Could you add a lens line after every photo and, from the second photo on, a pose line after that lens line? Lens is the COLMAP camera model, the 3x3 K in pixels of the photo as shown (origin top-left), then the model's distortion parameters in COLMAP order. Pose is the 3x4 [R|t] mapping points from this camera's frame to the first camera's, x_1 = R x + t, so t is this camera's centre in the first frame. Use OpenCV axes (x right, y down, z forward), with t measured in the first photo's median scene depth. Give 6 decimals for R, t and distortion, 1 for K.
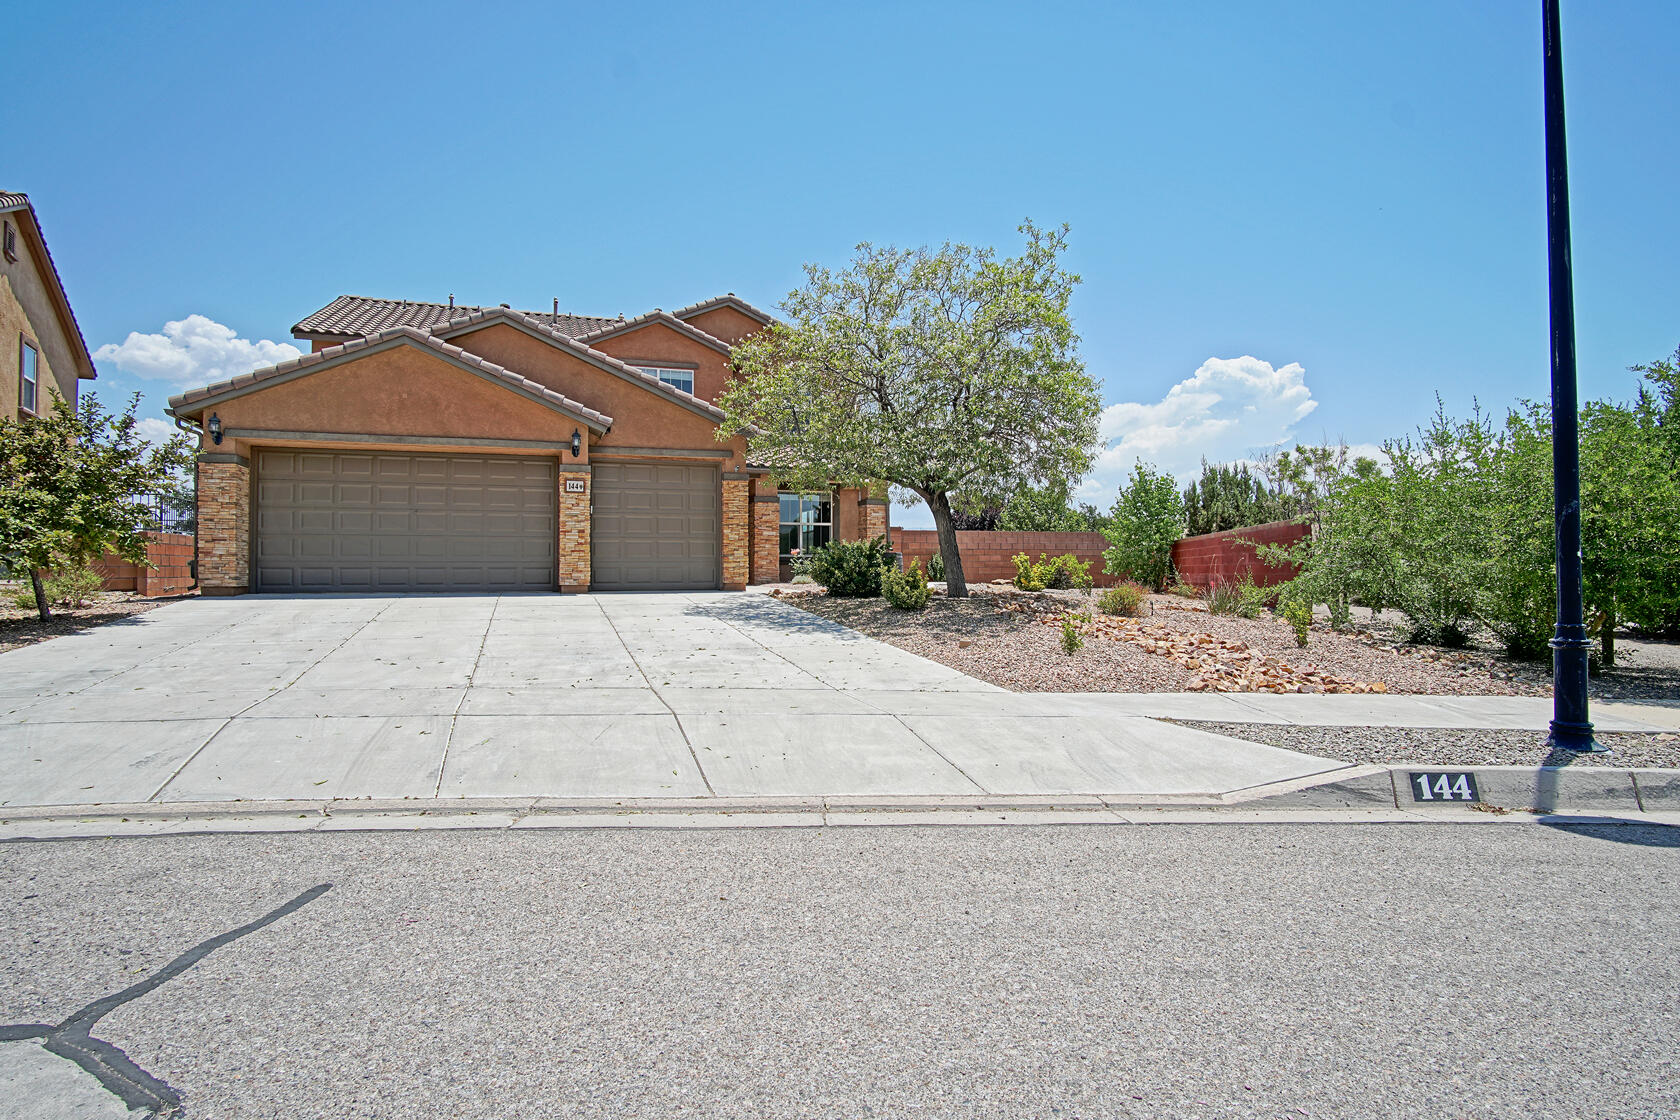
lens RADIAL K [[895.9, 0, 835.3], [0, 895.9, 558.1], [0, 0, 1]] dist [-0.034473, 0.011532]
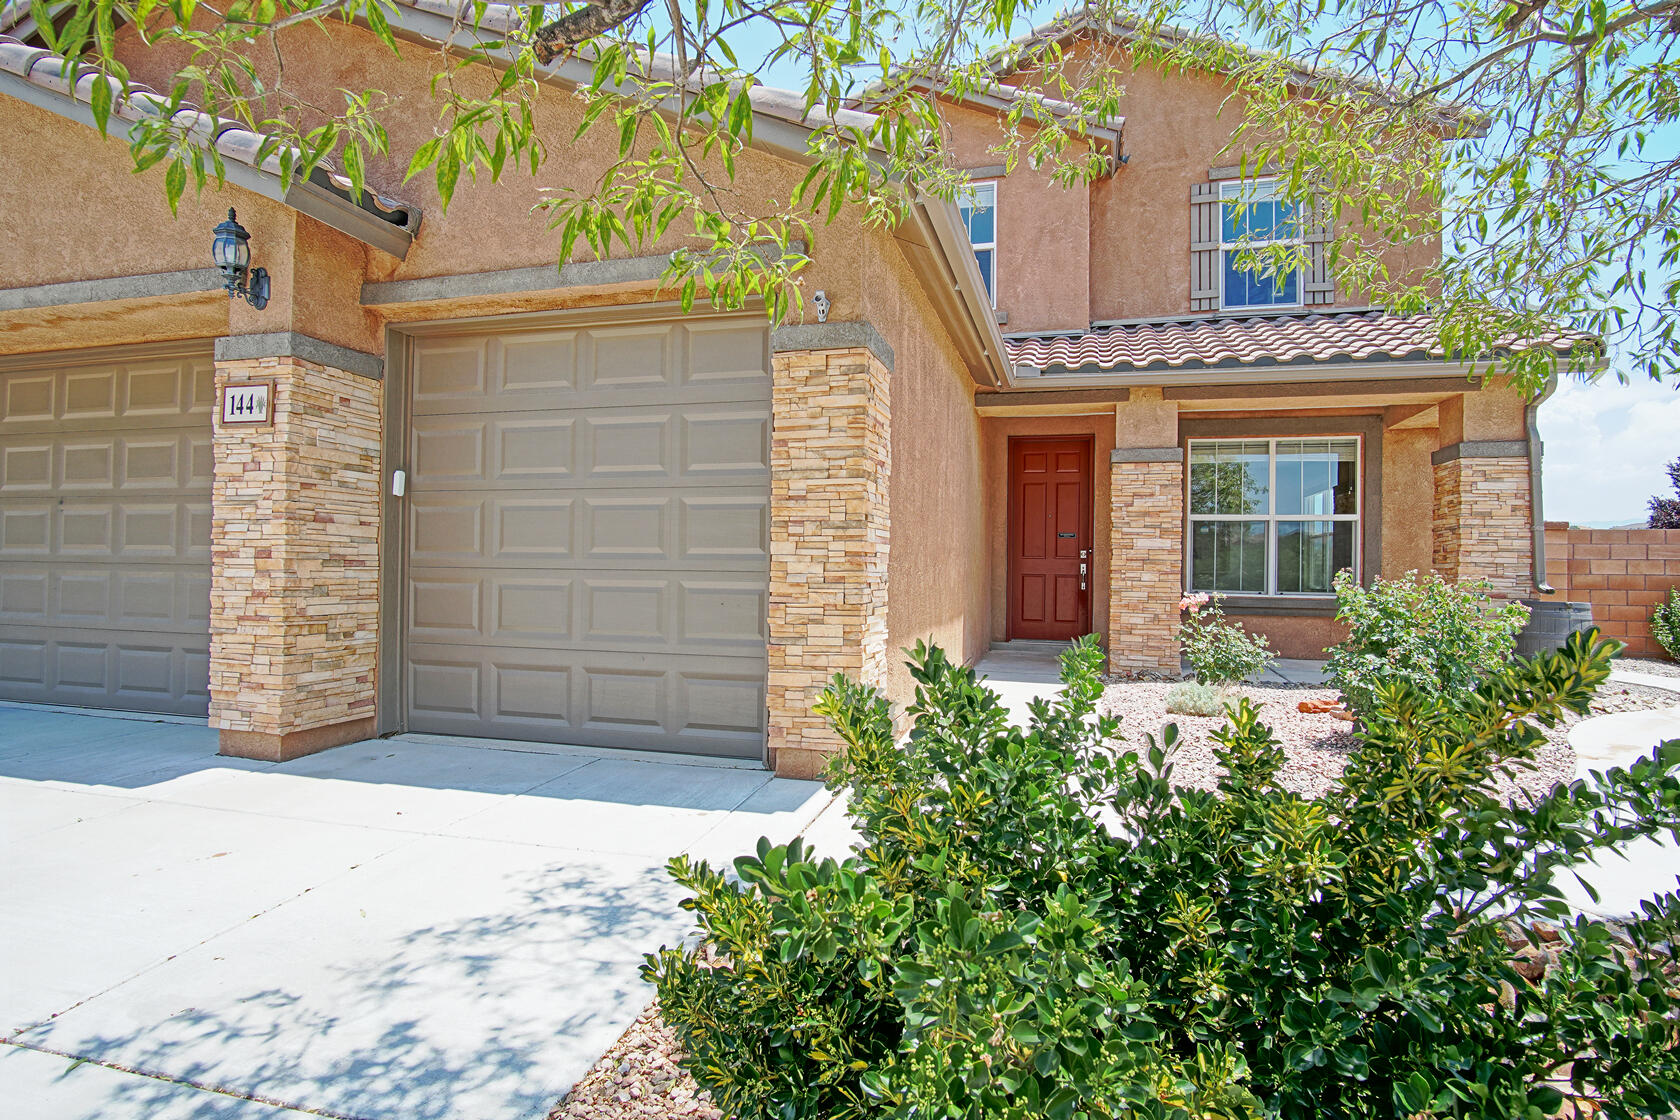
lens RADIAL K [[895.9, 0, 835.3], [0, 895.9, 558.1], [0, 0, 1]] dist [-0.034473, 0.011532]
pose [[0.825237, 0.006725, -0.564746, 0.042745], [-0.006503, 0.999976, 0.002406, -0.030577], [0.564749, 0.001687, 0.825261, 0.869381]]
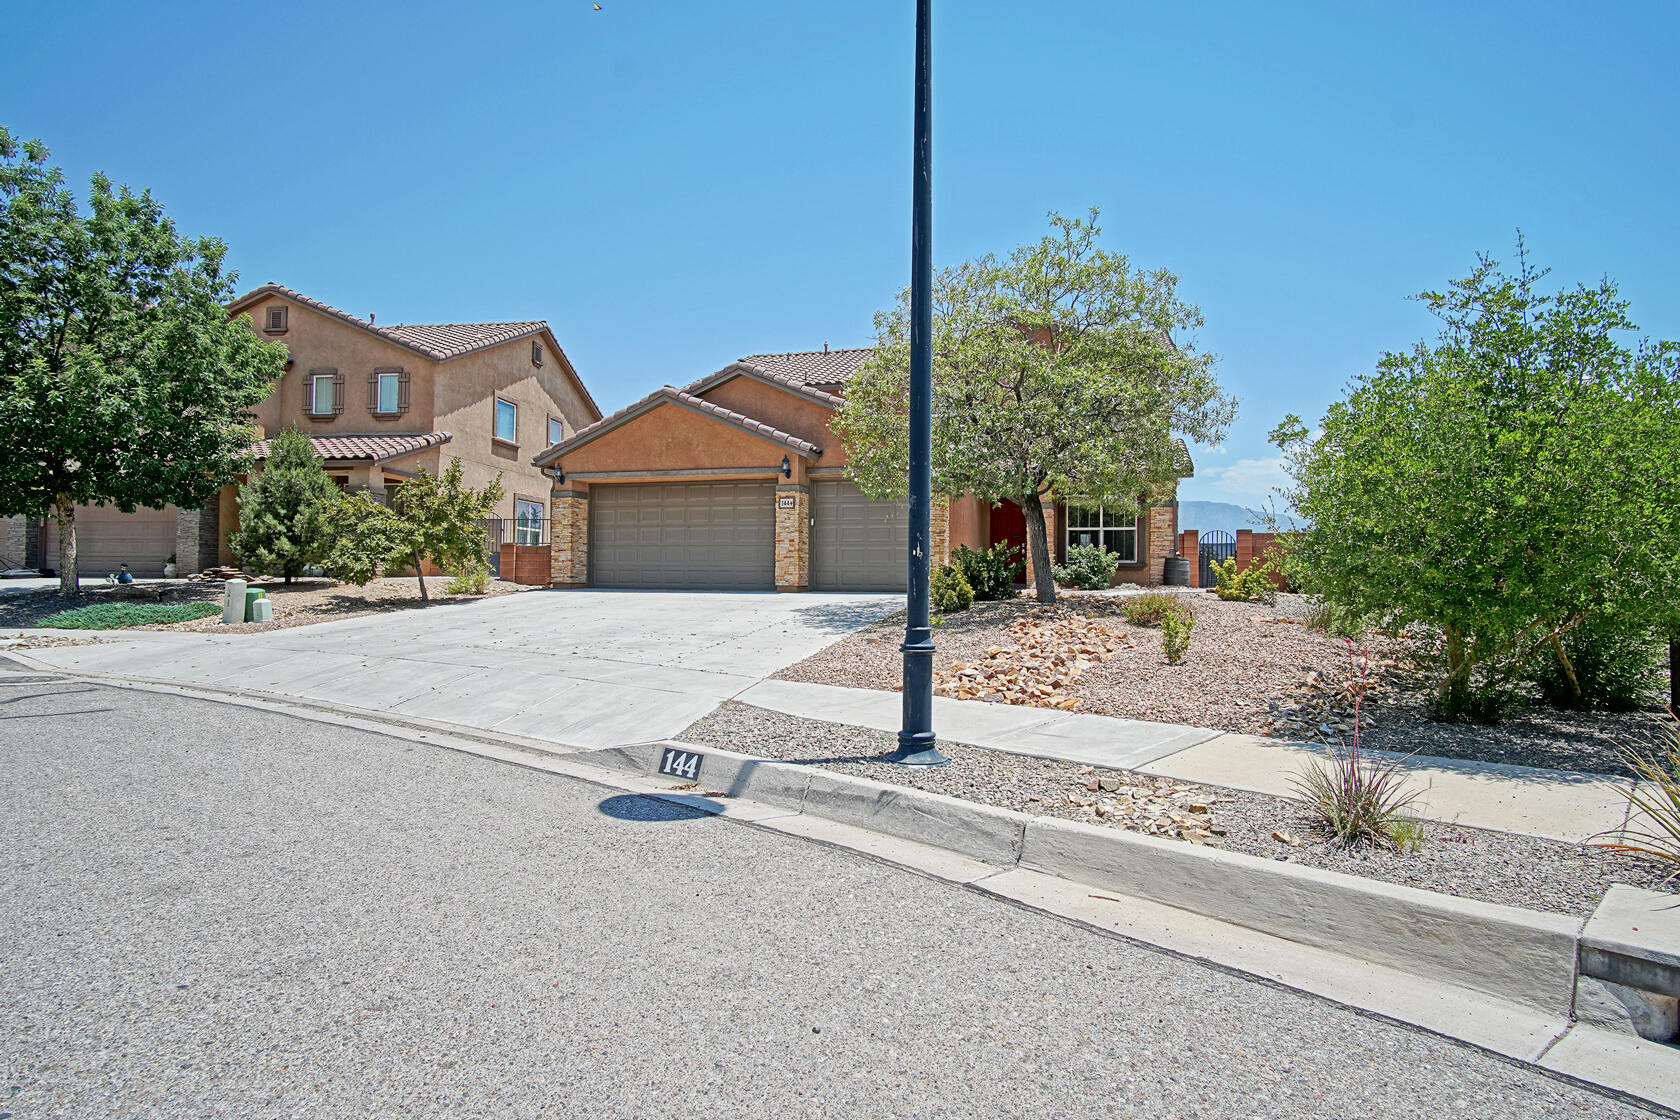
lens RADIAL K [[895.9, 0, 835.3], [0, 895.9, 558.1], [0, 0, 1]] dist [-0.034473, 0.011532]
pose [[0.814904, -0.003674, -0.579584, 0.460032], [-0.001064, 0.999969, -0.007834, 0.002630], [0.579595, 0.007001, 0.814875, 0.059019]]
